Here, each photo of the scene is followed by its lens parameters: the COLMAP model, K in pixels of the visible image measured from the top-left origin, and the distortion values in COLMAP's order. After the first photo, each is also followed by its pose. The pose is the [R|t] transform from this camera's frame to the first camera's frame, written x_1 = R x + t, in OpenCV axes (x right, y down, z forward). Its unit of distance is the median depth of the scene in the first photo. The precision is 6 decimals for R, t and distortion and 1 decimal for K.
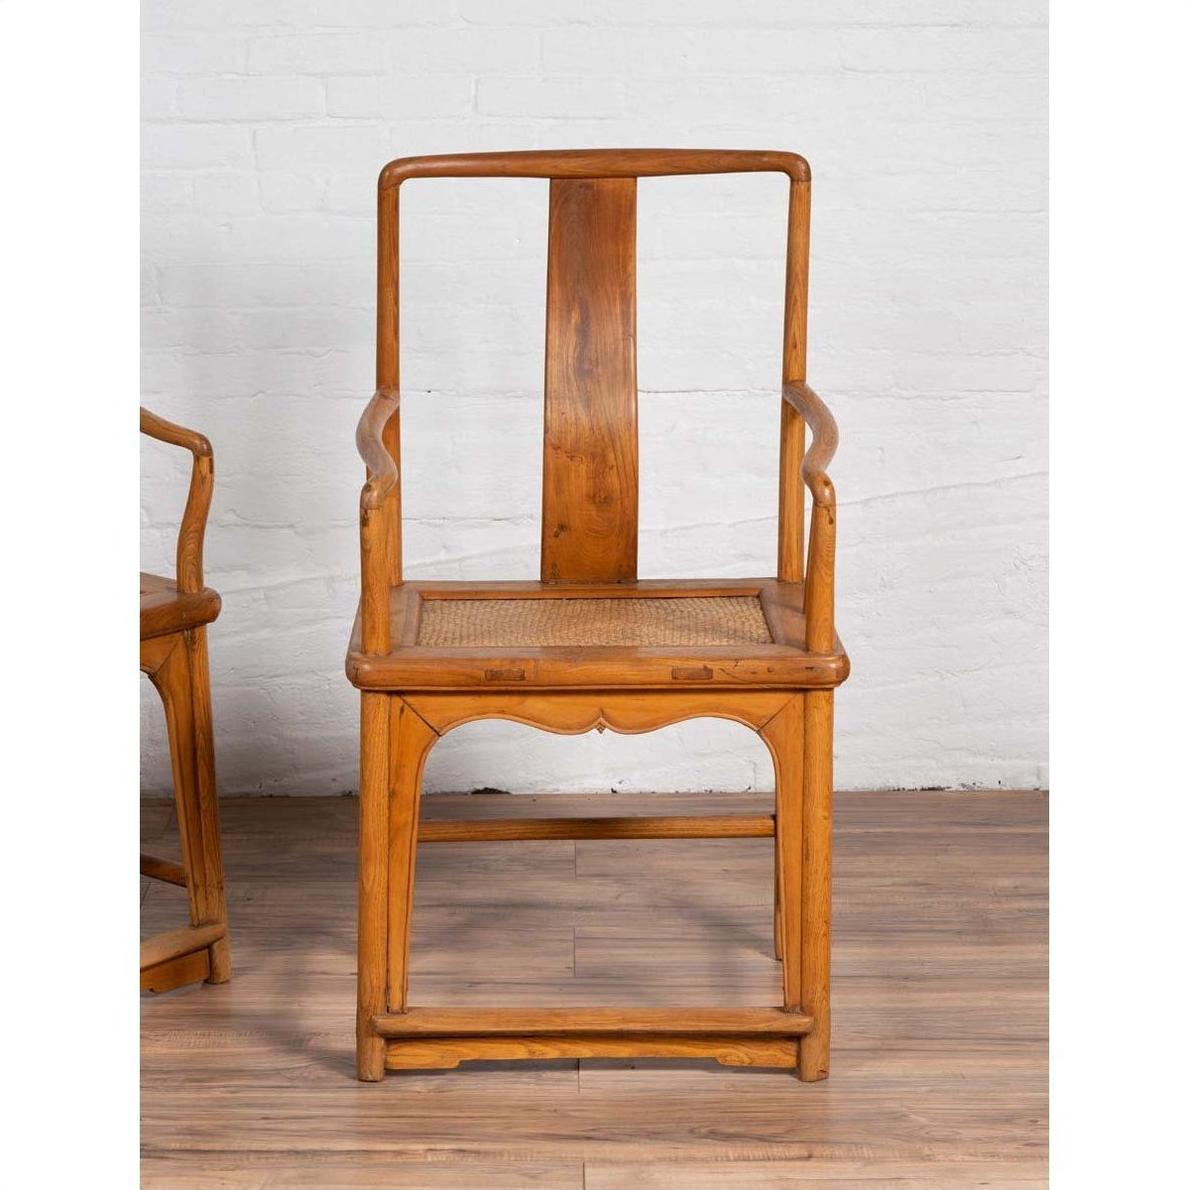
lens RADIAL K [[3298.1, 0, 492.0], [0, 3298.1, 590.9], [0, 0, 1]] dist [0.008107, -0.005780]
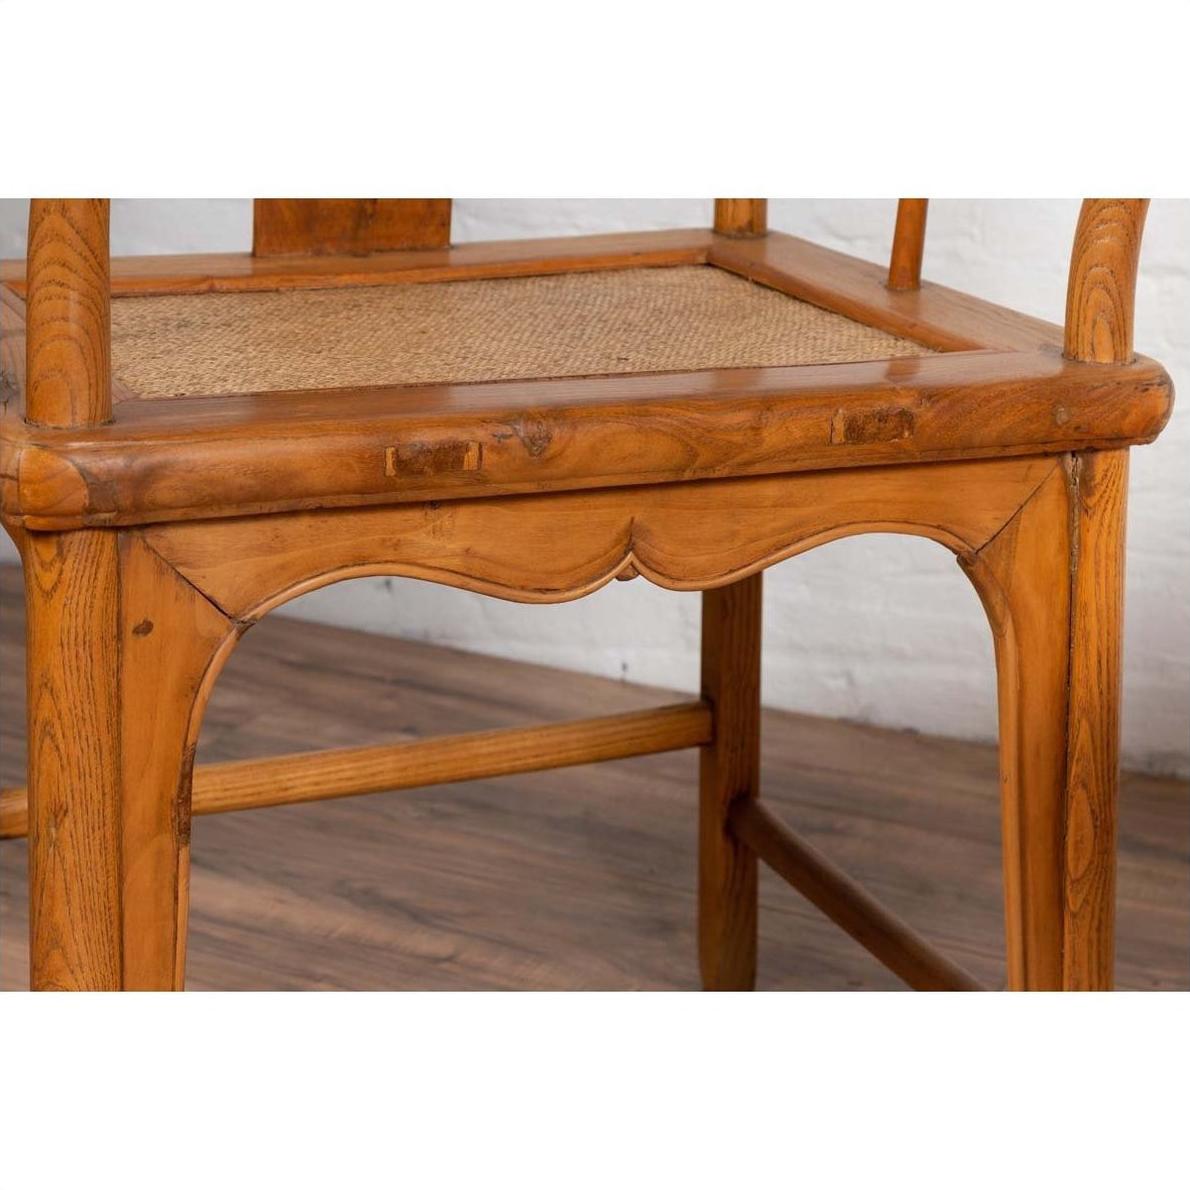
lens RADIAL K [[3298.1, 0, 492.0], [0, 3298.1, 590.9], [0, 0, 1]] dist [0.008107, -0.005780]
pose [[0.946218, 0.122817, -0.299312, -0.039688], [-0.110916, 0.992222, 0.056500, 0.013167], [0.303923, -0.020263, 0.952481, 0.611514]]
